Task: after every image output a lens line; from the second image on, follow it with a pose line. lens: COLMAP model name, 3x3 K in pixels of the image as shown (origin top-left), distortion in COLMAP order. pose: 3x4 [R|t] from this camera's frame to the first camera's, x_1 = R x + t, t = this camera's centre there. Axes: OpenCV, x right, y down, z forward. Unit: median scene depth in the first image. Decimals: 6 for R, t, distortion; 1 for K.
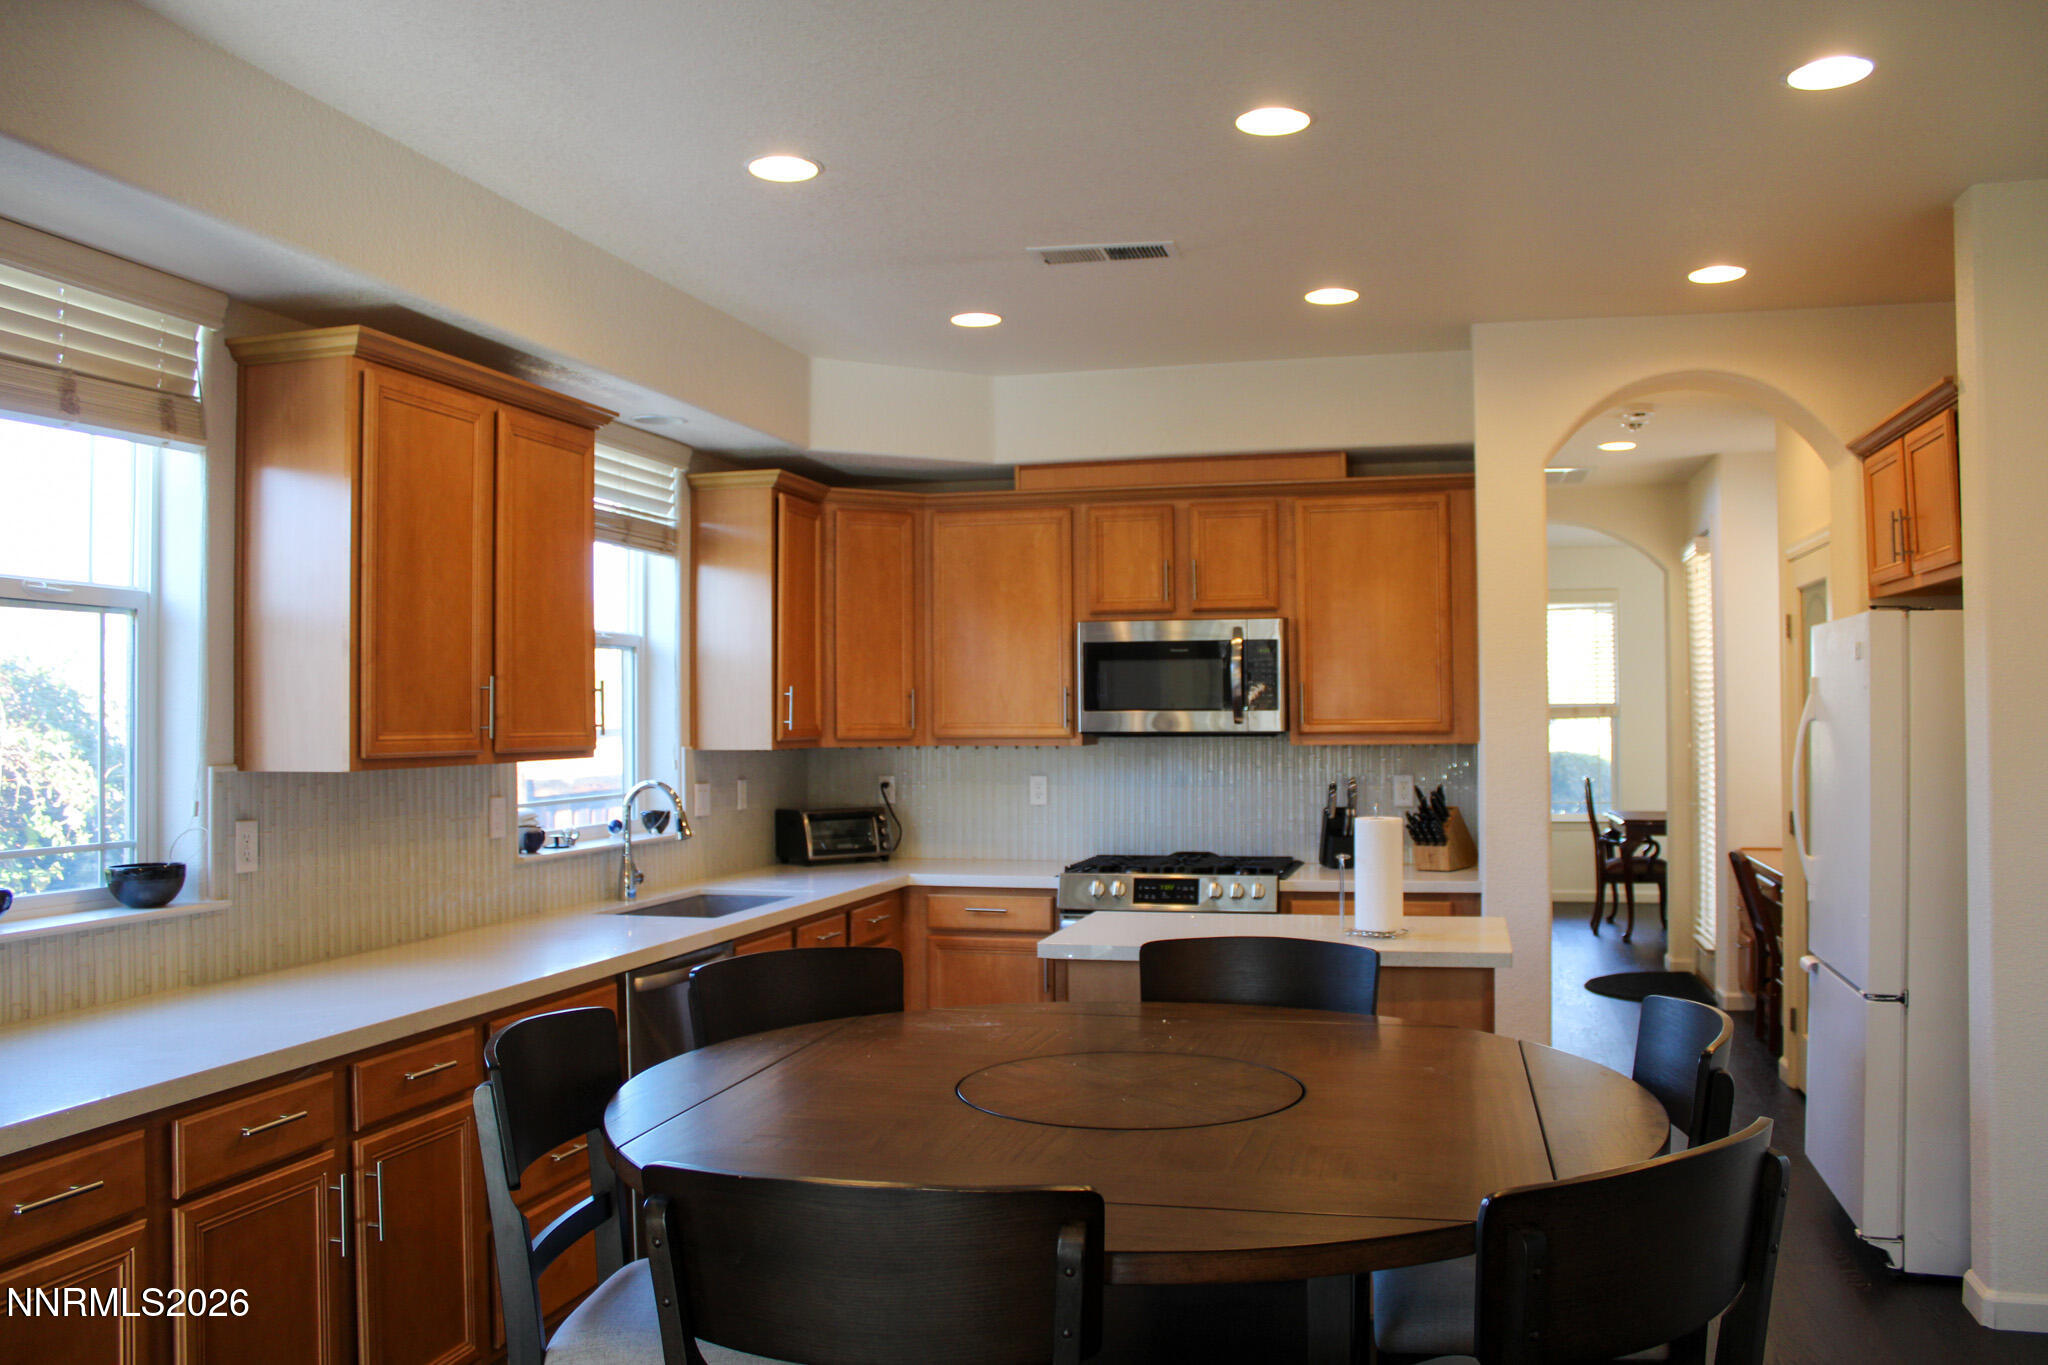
lens RADIAL K [[1734.4, 0, 1038.3], [0, 1734.4, 683.0], [0, 0, 1]] dist [-0.161150, 0.119783]
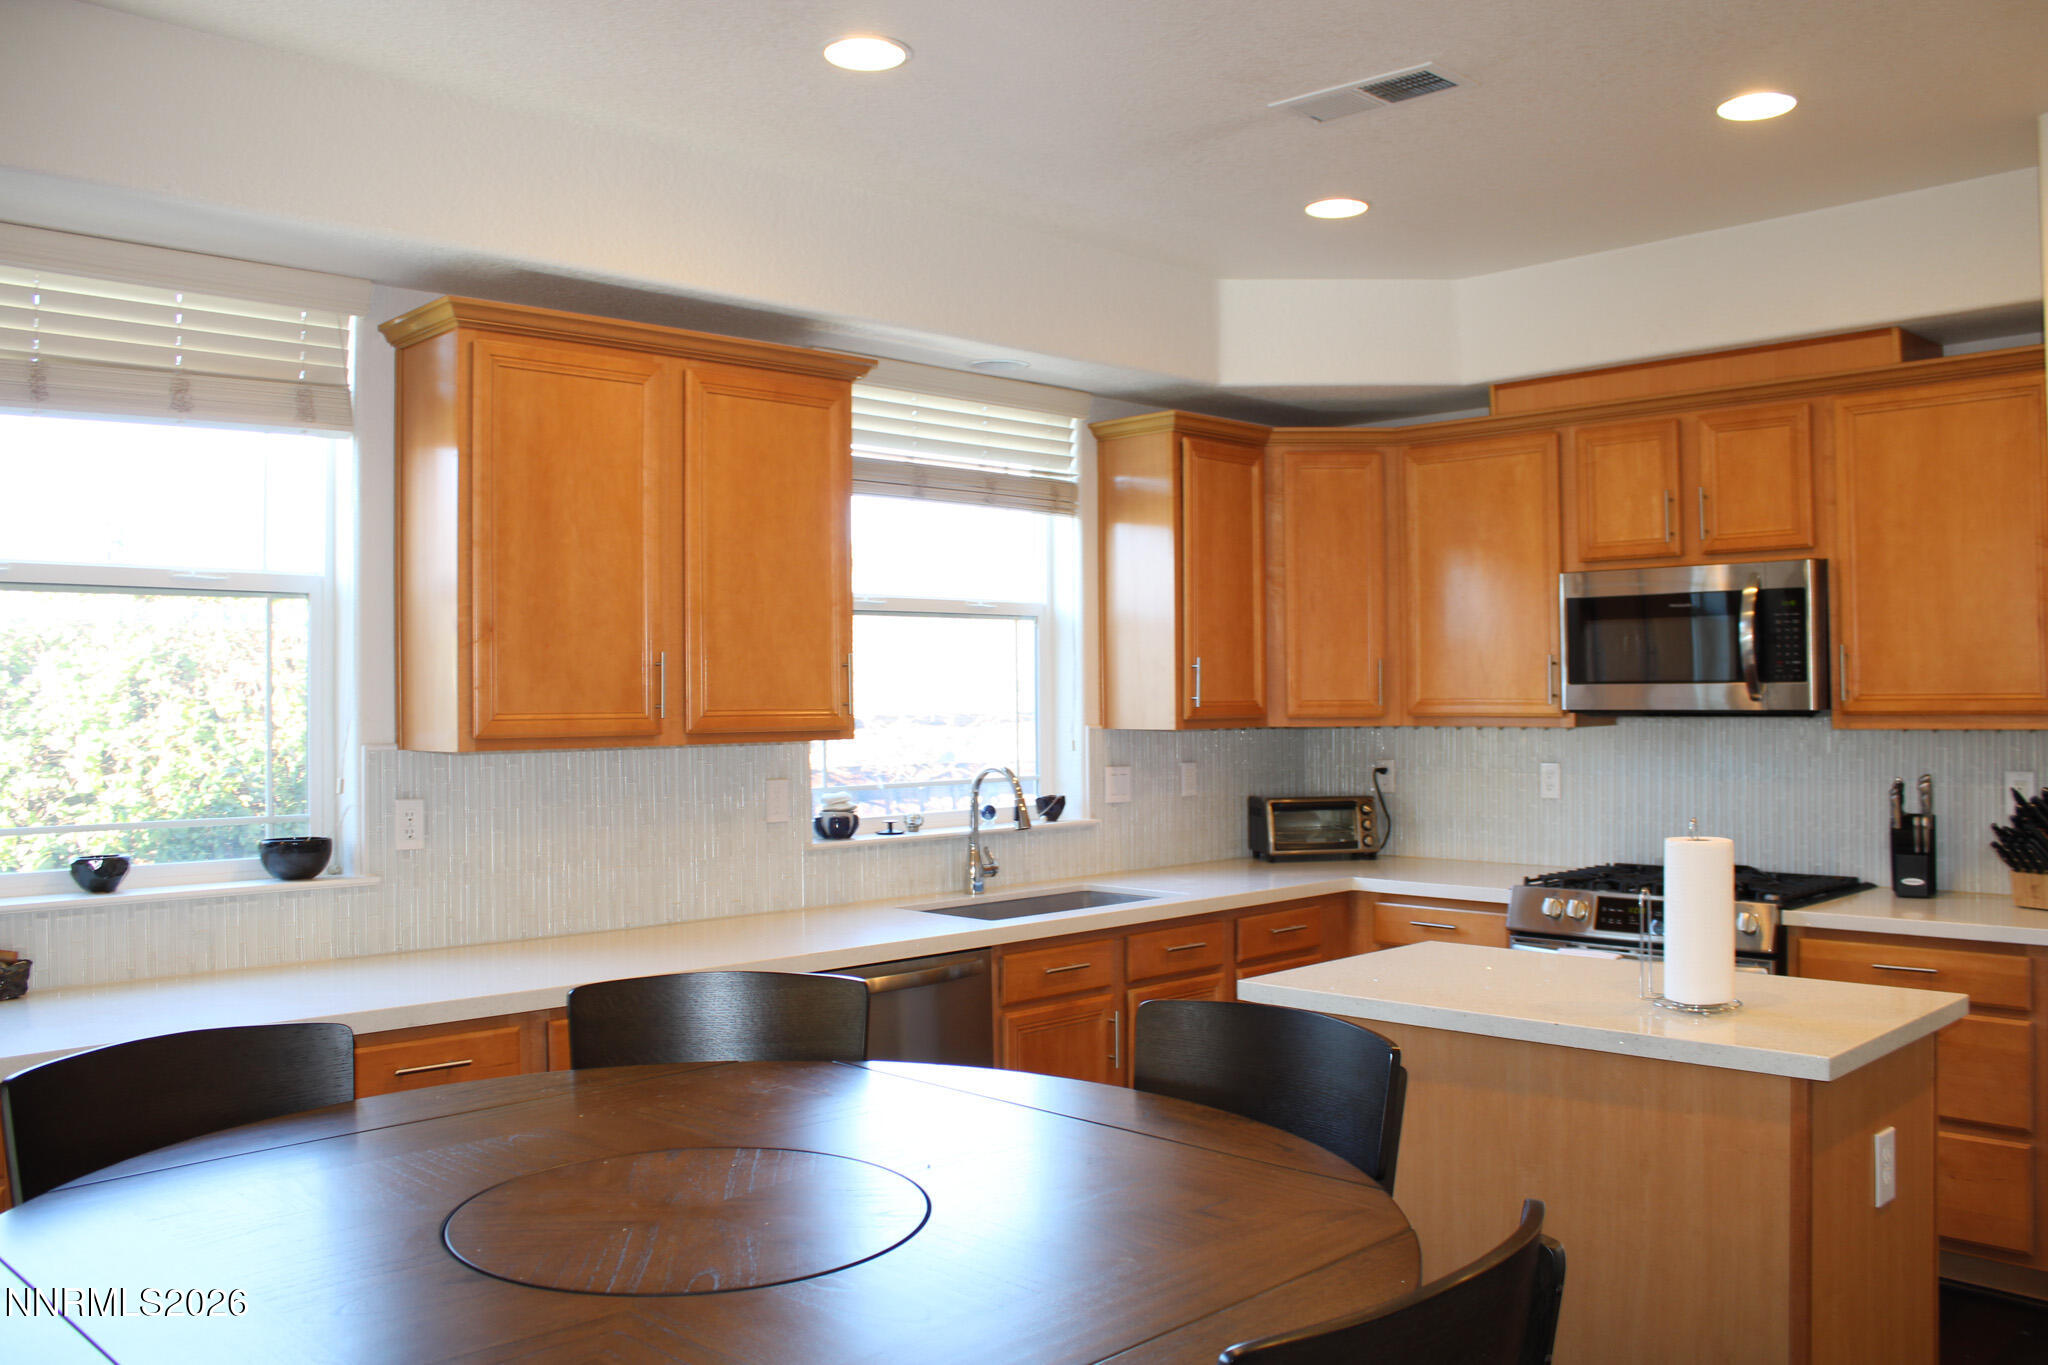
lens RADIAL K [[1734.4, 0, 1038.3], [0, 1734.4, 683.0], [0, 0, 1]] dist [-0.161150, 0.119783]
pose [[0.849593, -0.003953, -0.527423, 0.239671], [0.012813, 0.999832, 0.013146, 0.002253], [0.527282, -0.017926, 0.849501, 0.203778]]
